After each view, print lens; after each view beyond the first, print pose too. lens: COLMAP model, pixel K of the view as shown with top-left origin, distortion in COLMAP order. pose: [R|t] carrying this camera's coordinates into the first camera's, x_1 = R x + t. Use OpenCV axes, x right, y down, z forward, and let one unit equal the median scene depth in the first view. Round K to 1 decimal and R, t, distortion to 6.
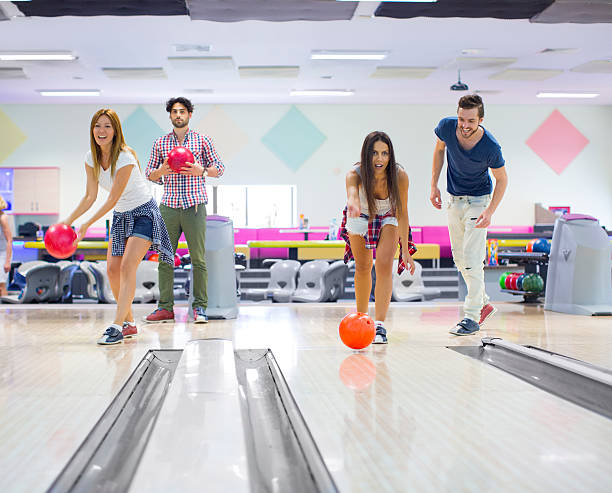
lens RADIAL K [[1166.9, 0, 280.6], [0, 1166.9, 233.3], [0, 0, 1]] dist [-0.107712, -0.125816]
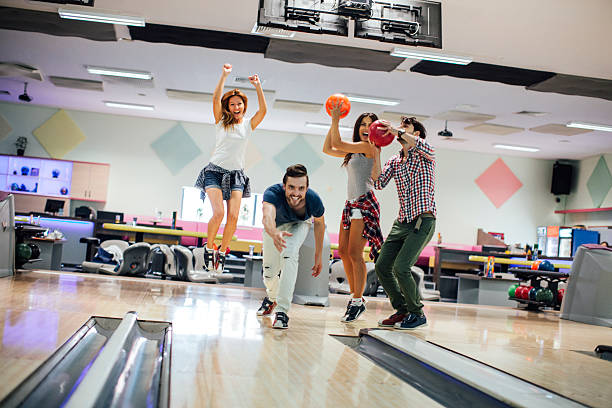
lens RADIAL K [[892.1, 0, 306.0], [0, 892.1, 204.0], [0, 0, 1]] dist [-0.181116, 0.444036]
pose [[0.990954, 0.095150, 0.094643, -0.109531], [-0.091904, 0.995039, -0.038095, 0.003531], [-0.097798, 0.029052, 0.994782, 0.059733]]
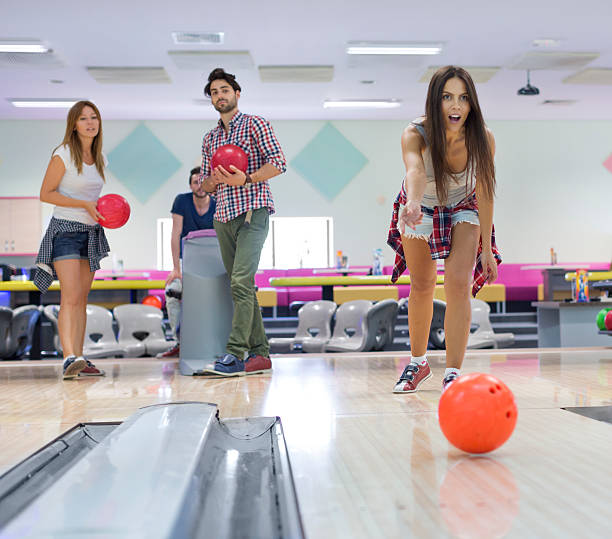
lens RADIAL K [[1257.2, 0, 423.4], [0, 1257.2, 268.7], [0, 0, 1]] dist [0.011757, -0.037874]
pose [[0.996524, -0.012119, 0.082420, 0.005976], [0.013295, 0.999817, -0.013732, 0.014684], [-0.082238, 0.014780, 0.996503, 0.158442]]
